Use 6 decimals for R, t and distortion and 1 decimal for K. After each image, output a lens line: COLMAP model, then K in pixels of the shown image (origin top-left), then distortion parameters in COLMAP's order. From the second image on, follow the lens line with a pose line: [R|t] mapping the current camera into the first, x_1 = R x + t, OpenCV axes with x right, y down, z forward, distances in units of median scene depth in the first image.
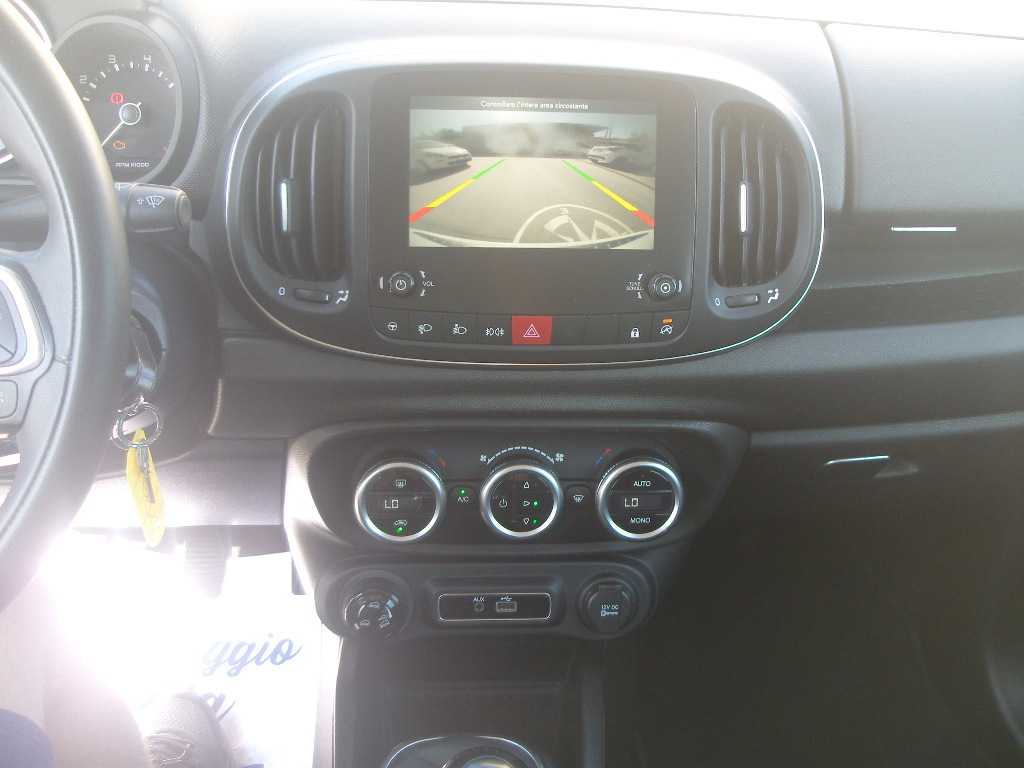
lens RADIAL K [[1156.5, 0, 515.3], [0, 1156.5, 381.5], [0, 0, 1]] dist [-0.114558, 0.000000]
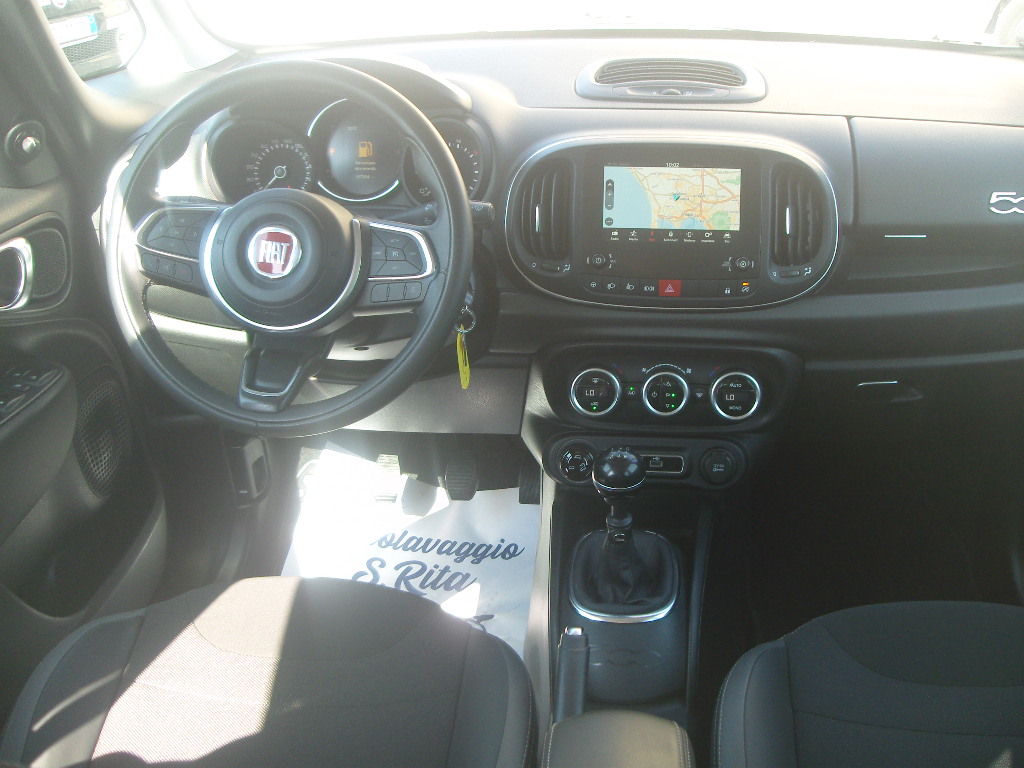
lens RADIAL K [[1156.5, 0, 511.5], [0, 1156.5, 385.0], [0, 0, 1]] dist [-0.114558, 0.000000]
pose [[0.983128, 0.024312, -0.181298, 0.095141], [-0.036938, 0.997096, -0.066596, 0.221147], [0.179153, 0.072169, 0.981171, -0.754795]]
